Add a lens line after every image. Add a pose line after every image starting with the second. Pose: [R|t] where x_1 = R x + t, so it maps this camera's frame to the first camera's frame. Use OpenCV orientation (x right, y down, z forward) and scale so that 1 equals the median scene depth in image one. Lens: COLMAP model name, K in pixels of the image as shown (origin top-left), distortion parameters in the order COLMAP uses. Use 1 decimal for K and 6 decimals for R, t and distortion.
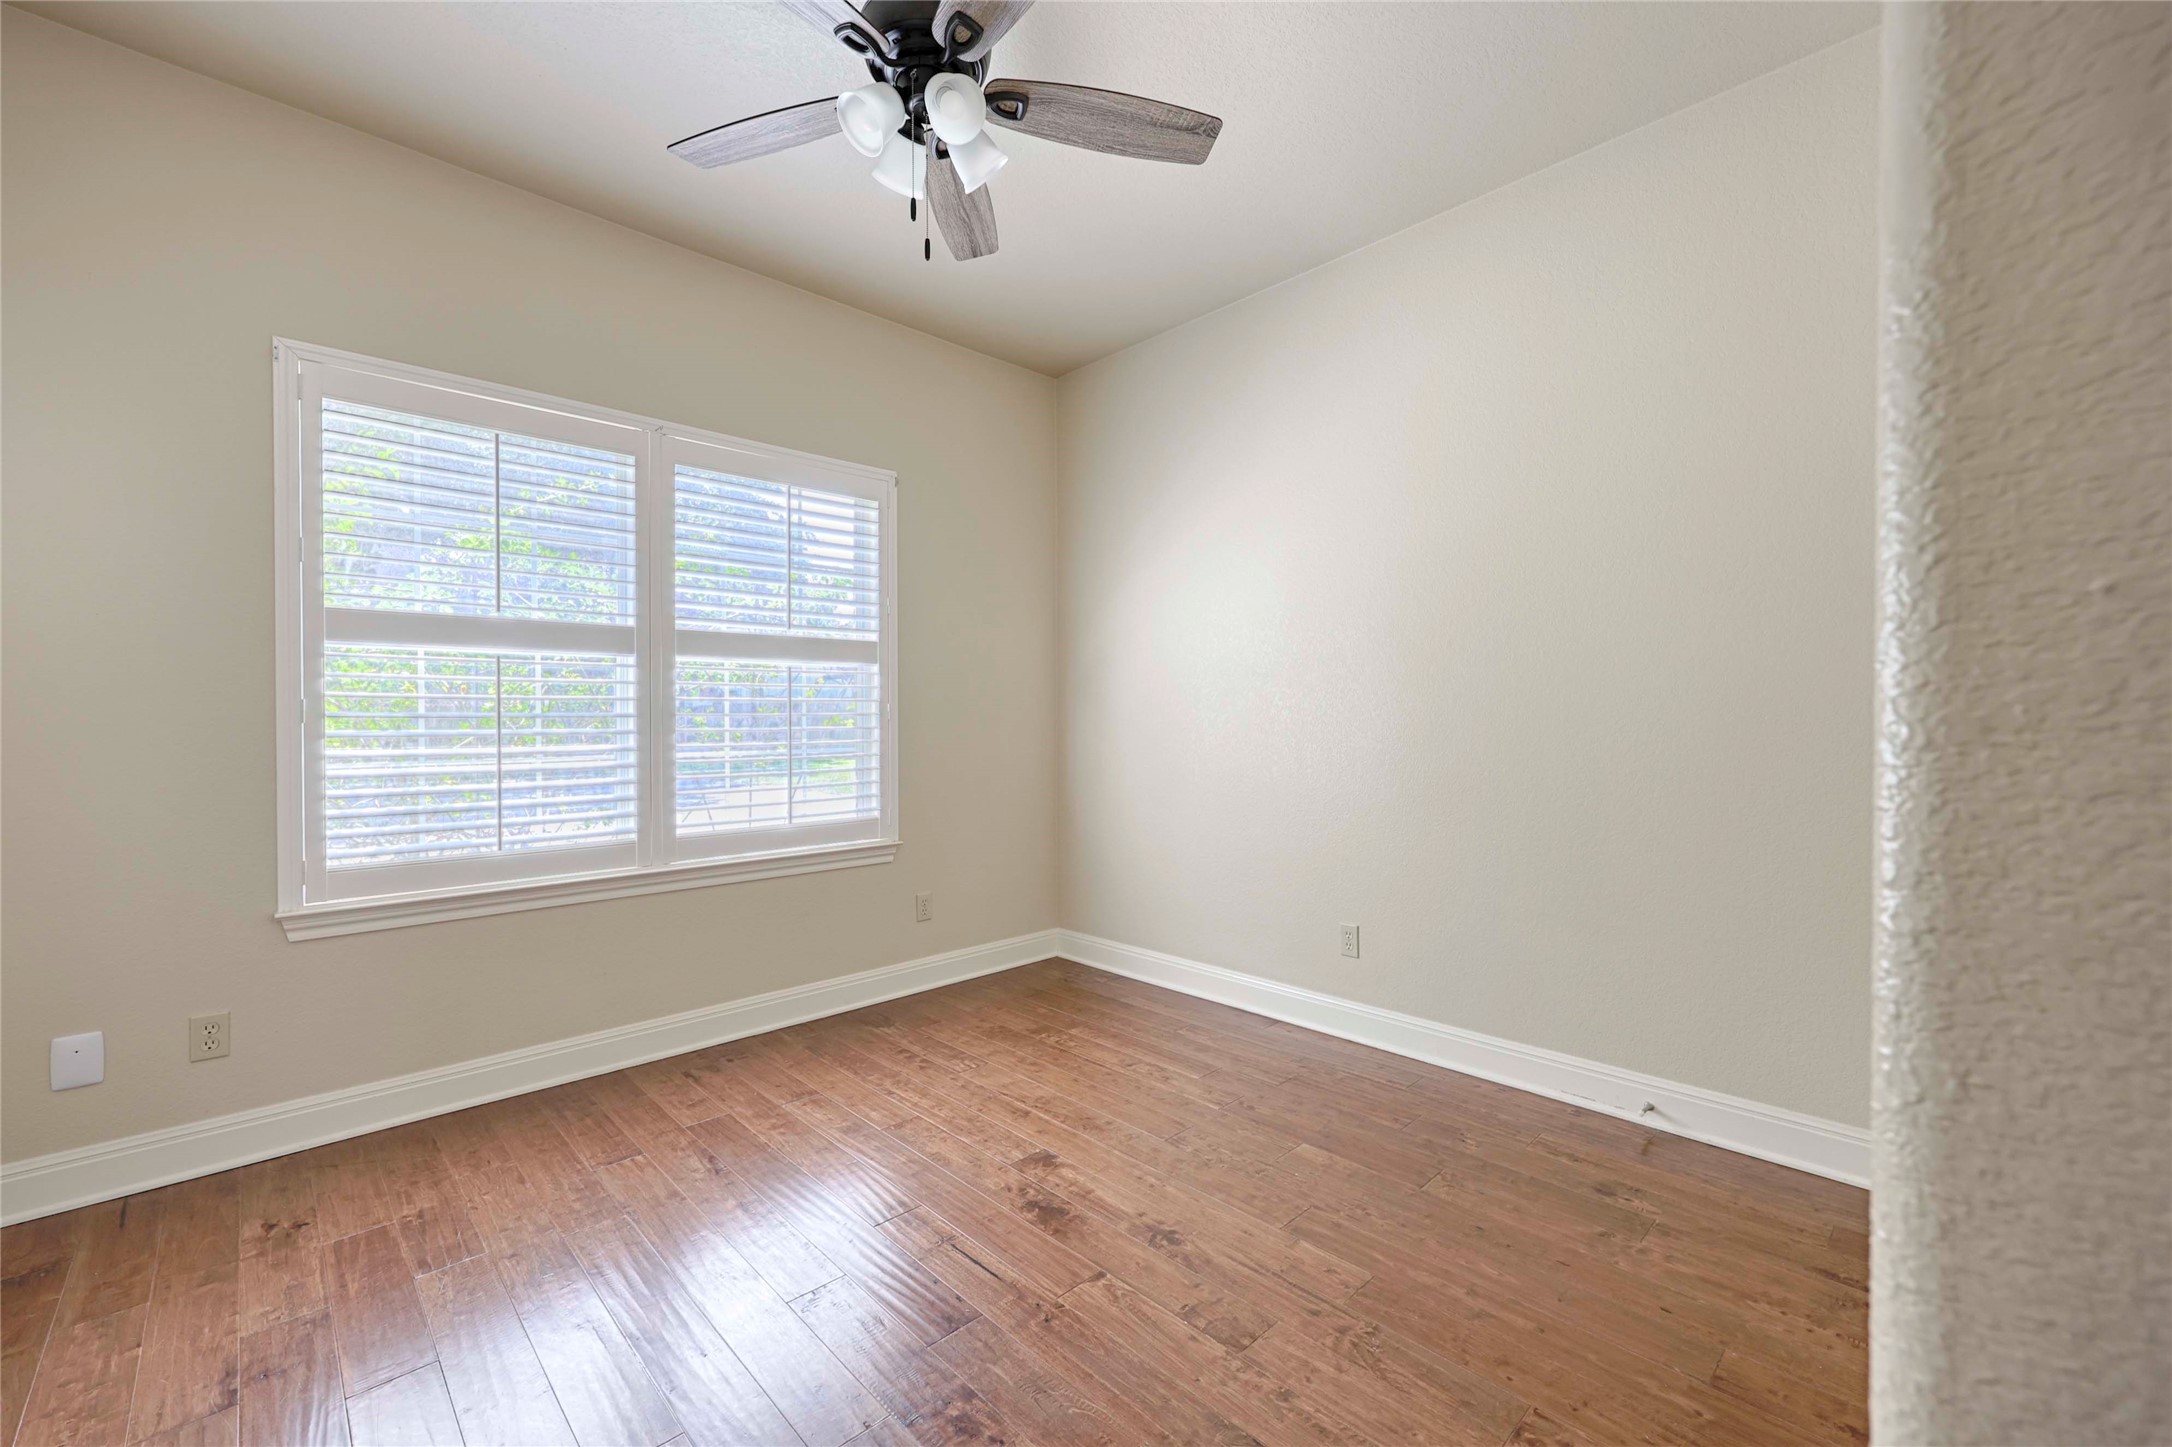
lens RADIAL K [[873.6, 0, 1073.3], [0, 873.6, 727.9], [0, 0, 1]] dist [0.000931, 0.000624]
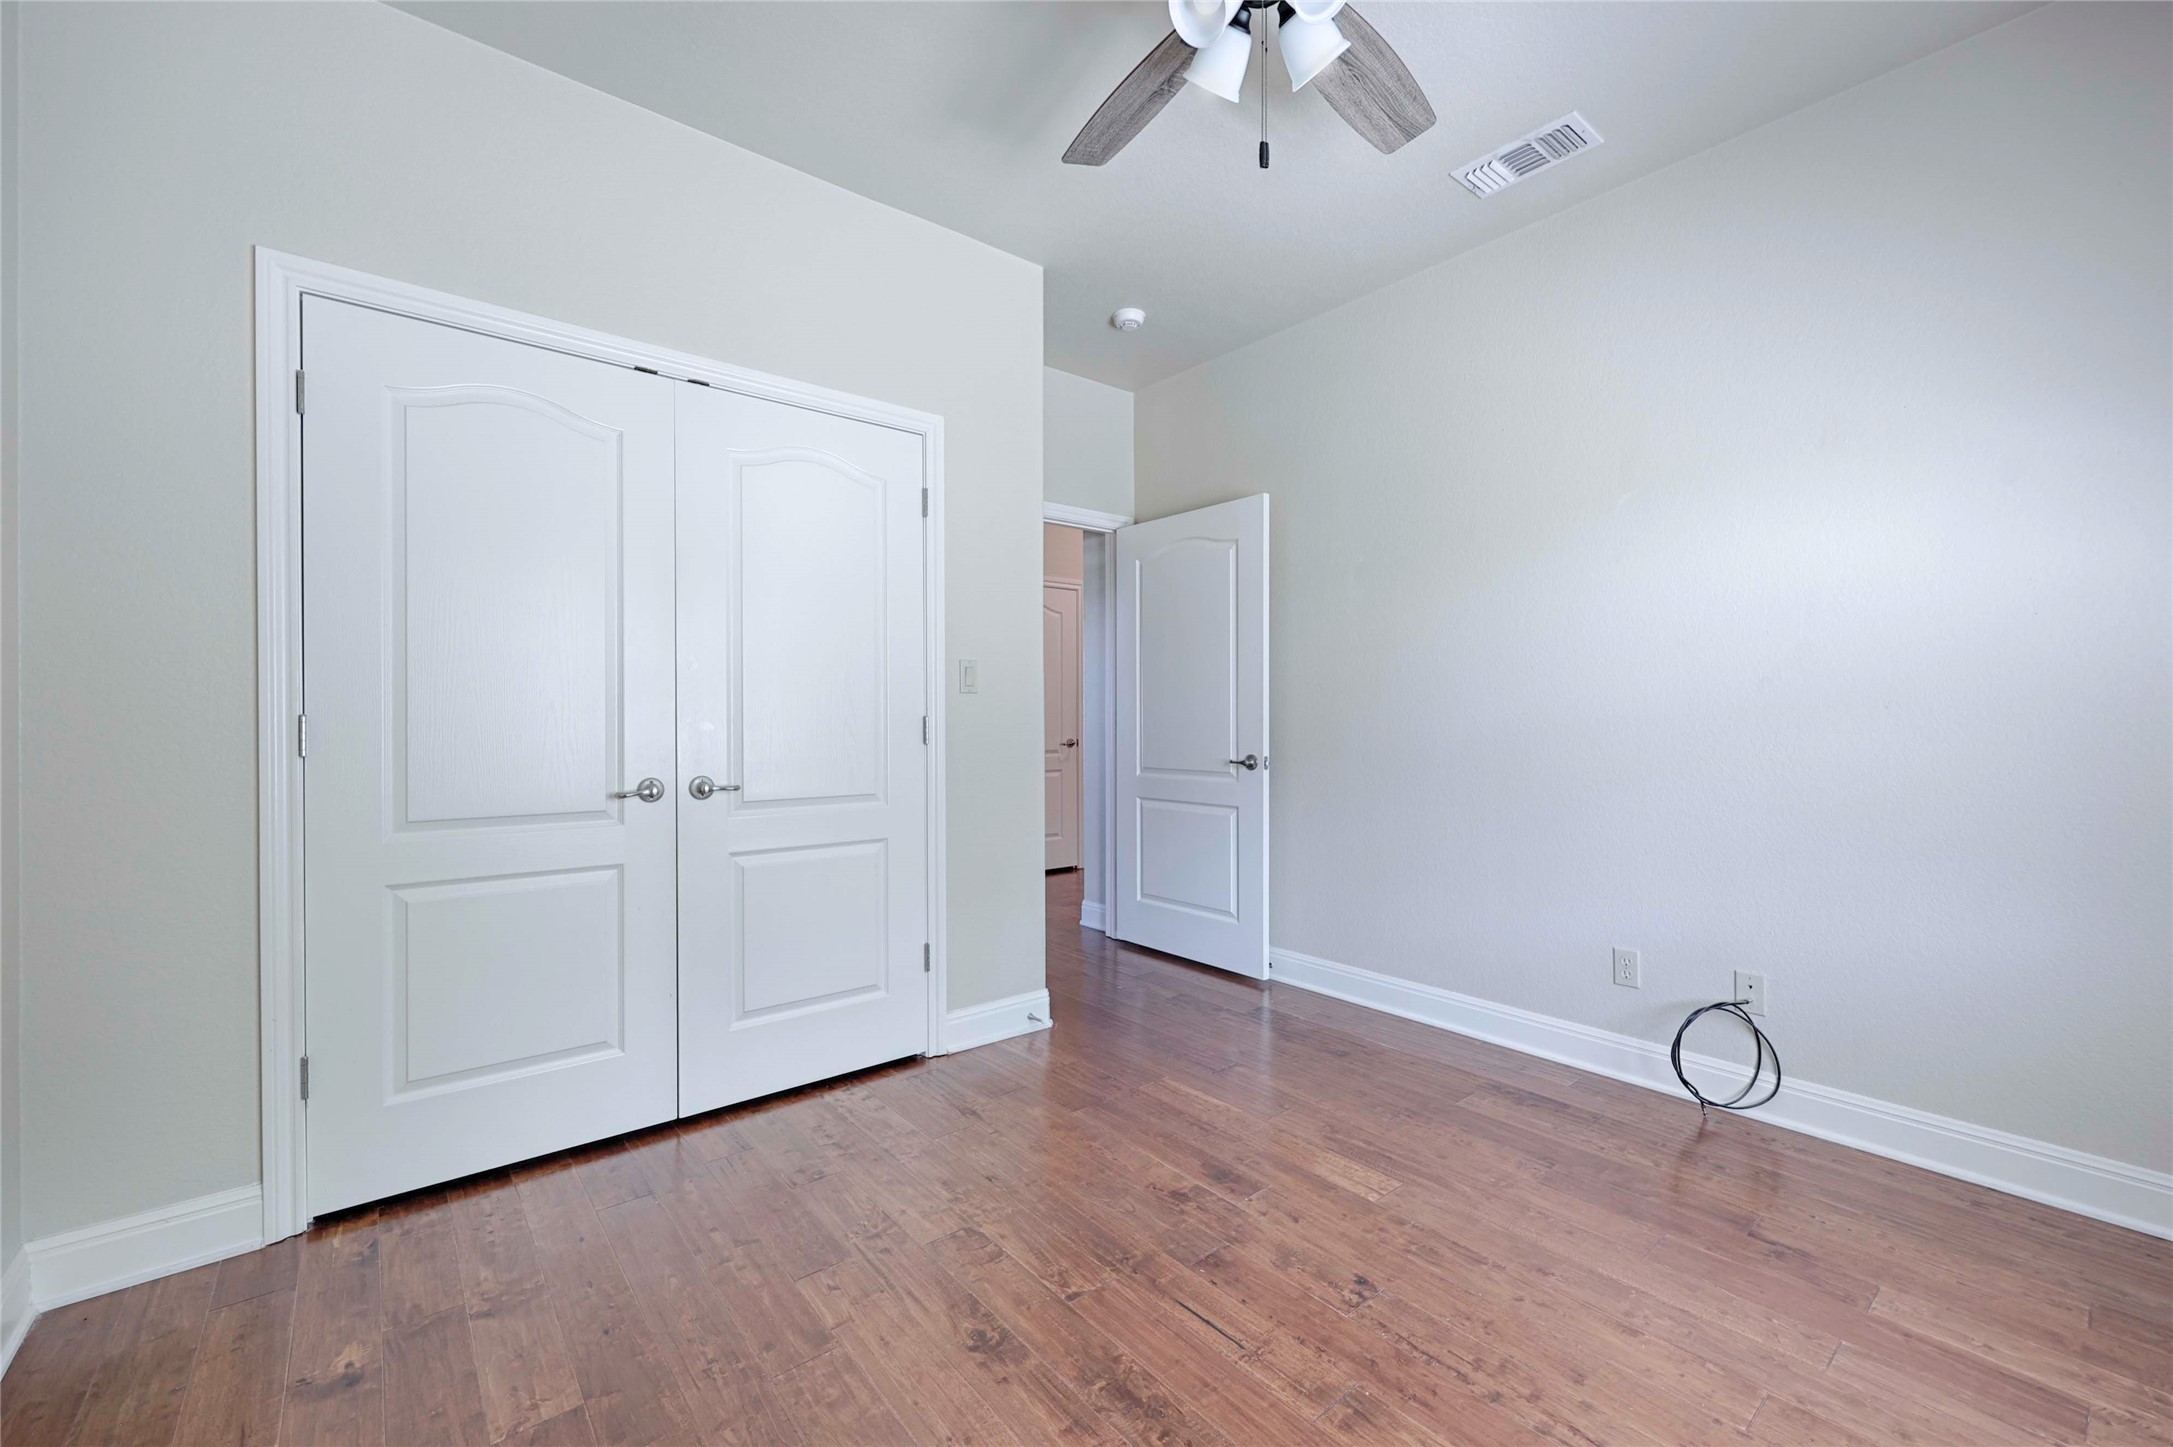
lens RADIAL K [[874.0, 0, 1077.9], [0, 874.0, 719.2], [0, 0, 1]] dist [0.000931, 0.000624]
pose [[-0.997617, 0.004953, 0.068814, -0.045508], [0.005683, 0.999930, 0.010406, -0.016180], [-0.068758, 0.010772, -0.997575, 1.978958]]
